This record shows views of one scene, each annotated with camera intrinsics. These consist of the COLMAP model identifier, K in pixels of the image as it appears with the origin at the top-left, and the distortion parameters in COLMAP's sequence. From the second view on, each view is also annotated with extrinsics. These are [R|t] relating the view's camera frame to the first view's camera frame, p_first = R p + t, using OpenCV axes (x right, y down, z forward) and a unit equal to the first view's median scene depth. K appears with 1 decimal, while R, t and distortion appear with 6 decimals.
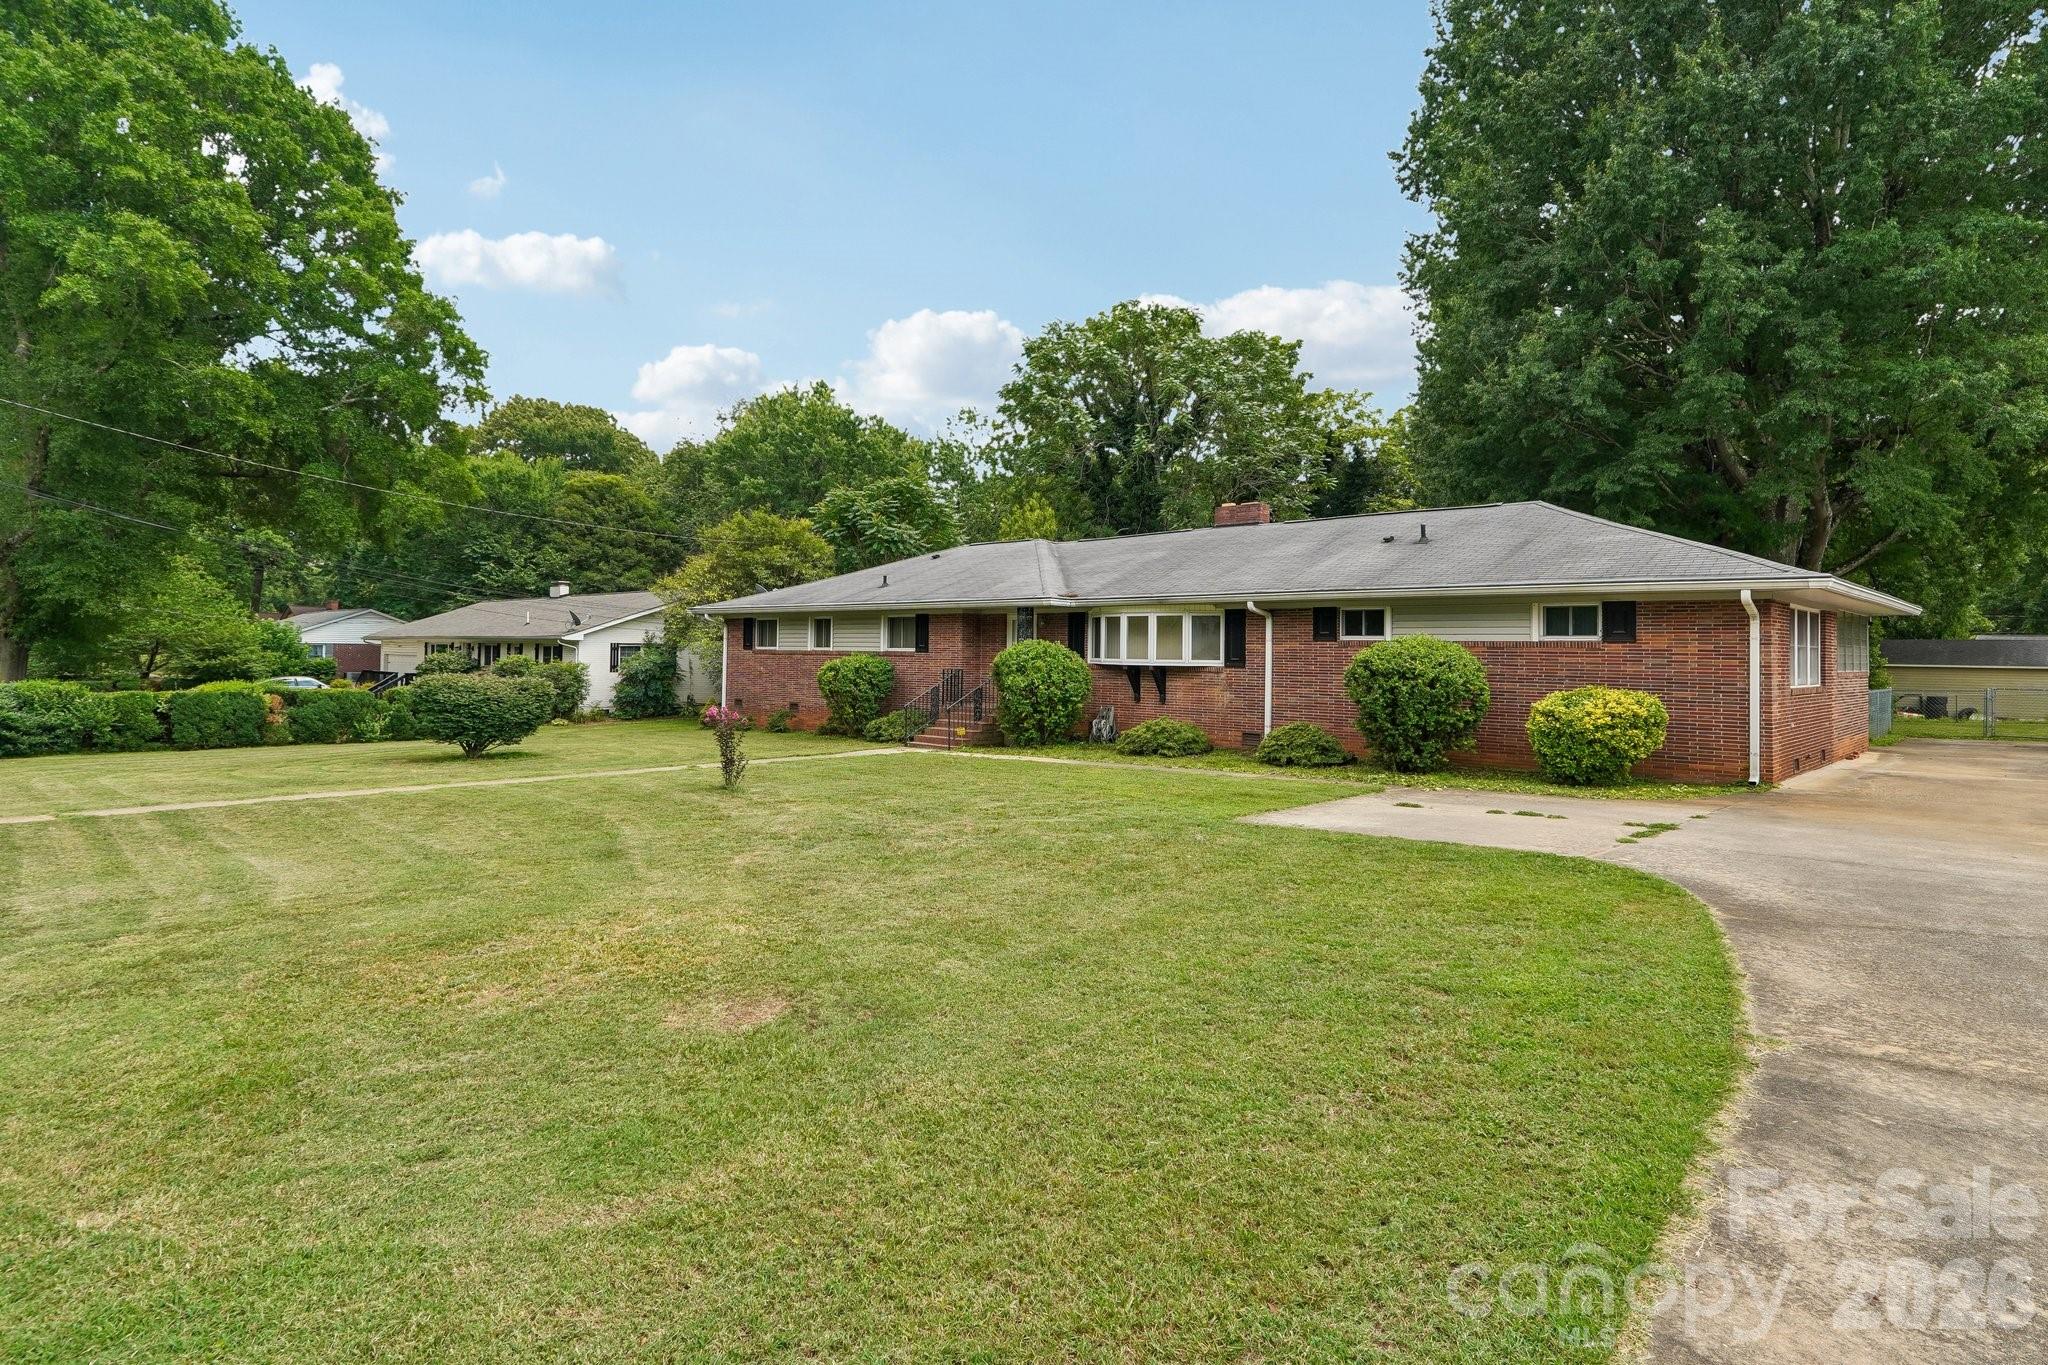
lens RADIAL K [[1216.6, 0, 1024.0], [0, 1216.6, 682.5], [0, 0, 1]] dist [0.163714, 0.000055]
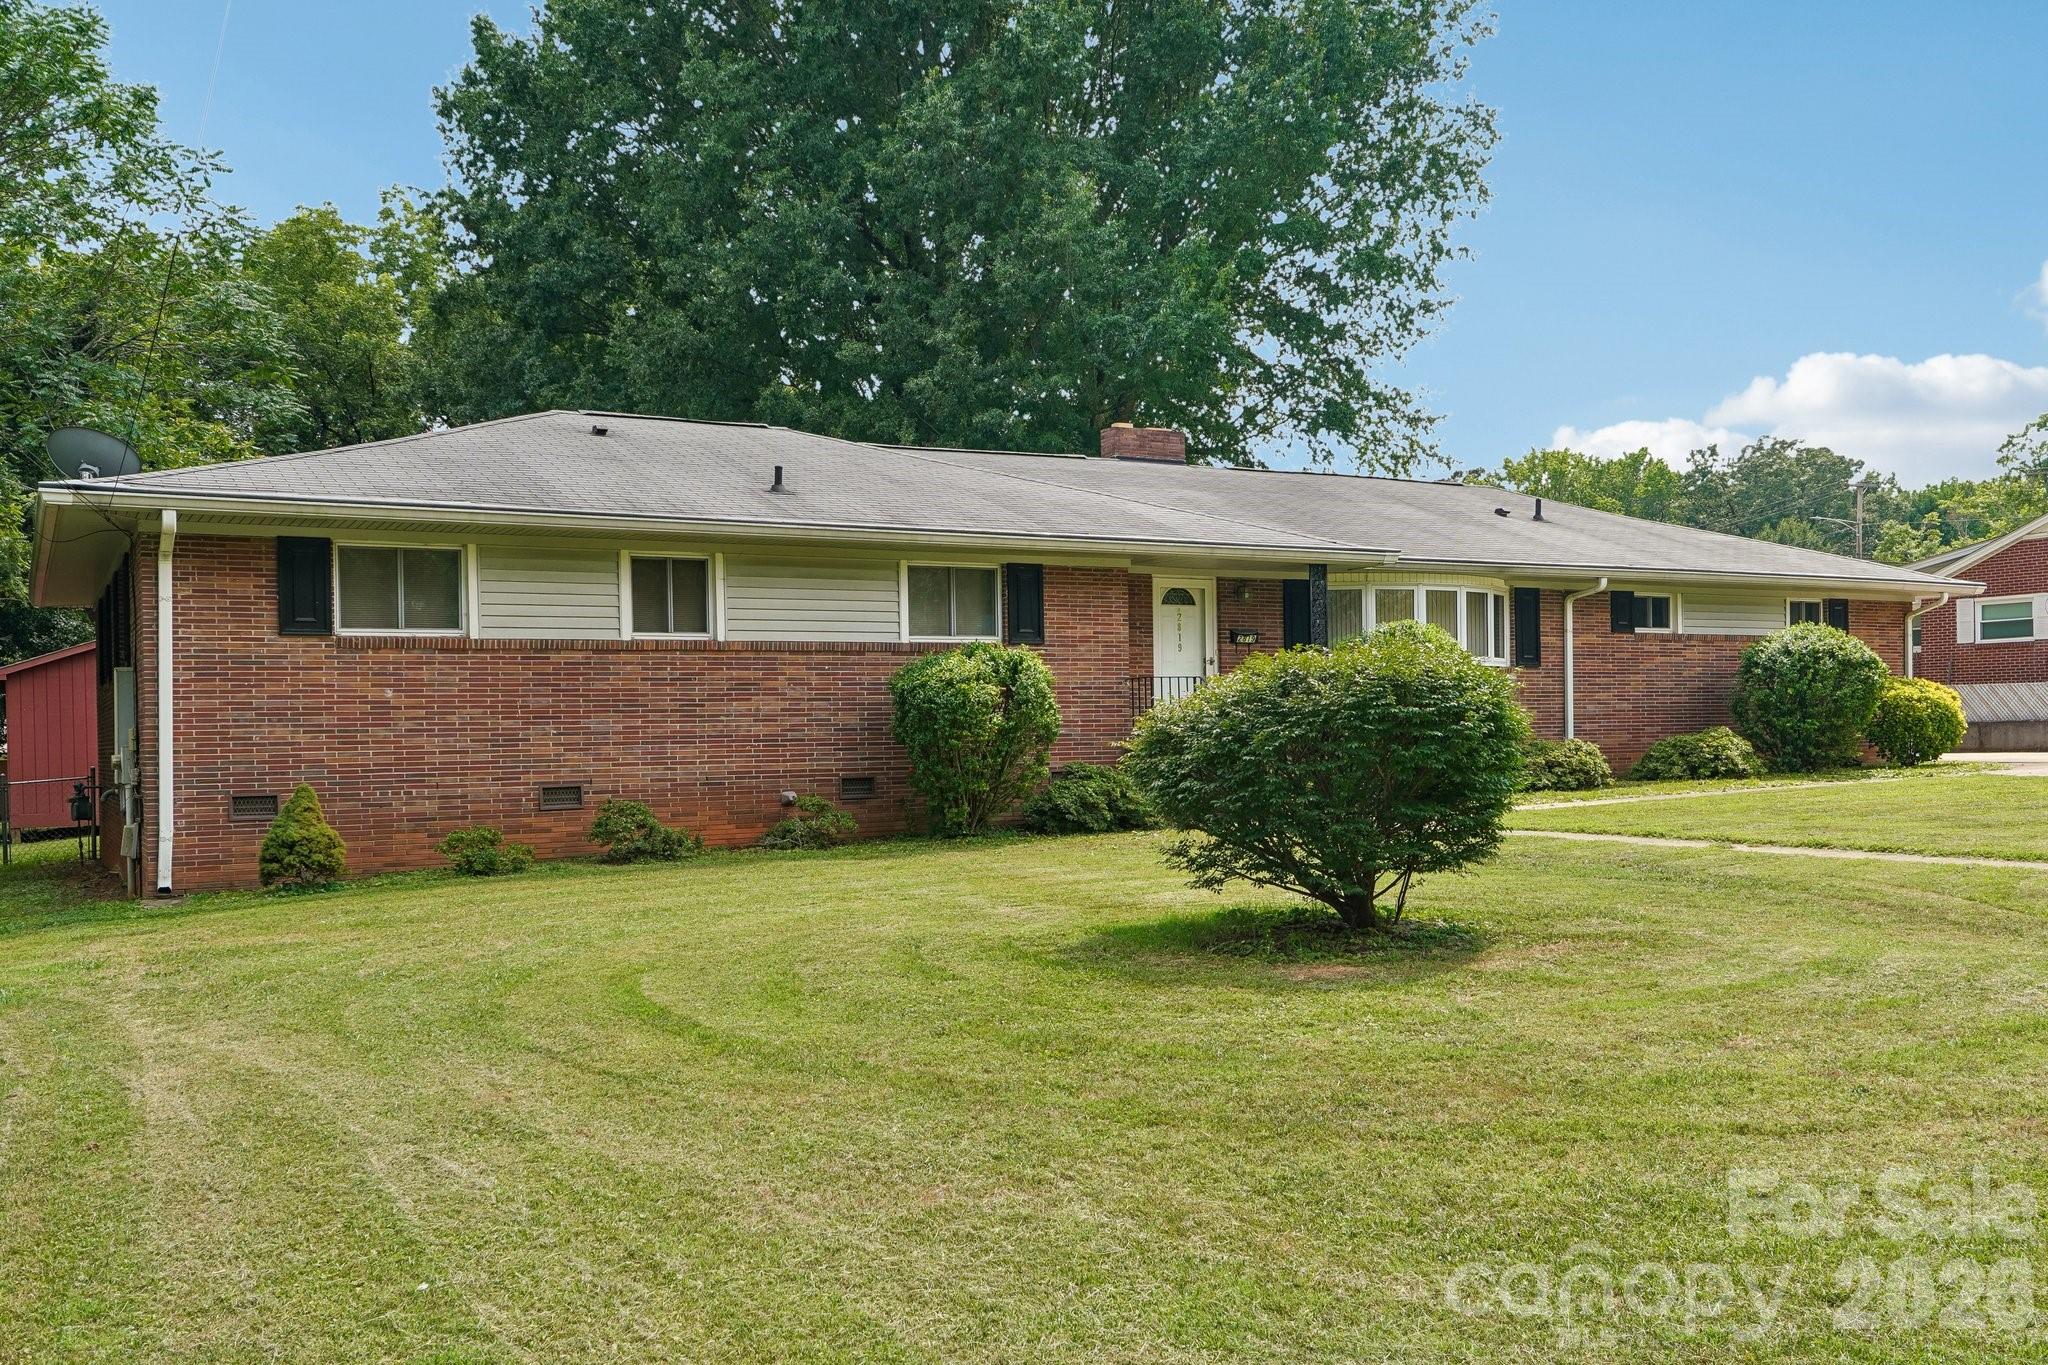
lens RADIAL K [[1660.9, 0, 1024.0], [0, 1660.9, 682.5], [0, 0, 1]] dist [0.000973, -0.000135]
pose [[0.277467, -0.014058, 0.960632, -0.829594], [0.025774, 0.999642, 0.007184, -0.017651], [-0.960389, 0.022766, 0.277730, 0.984391]]
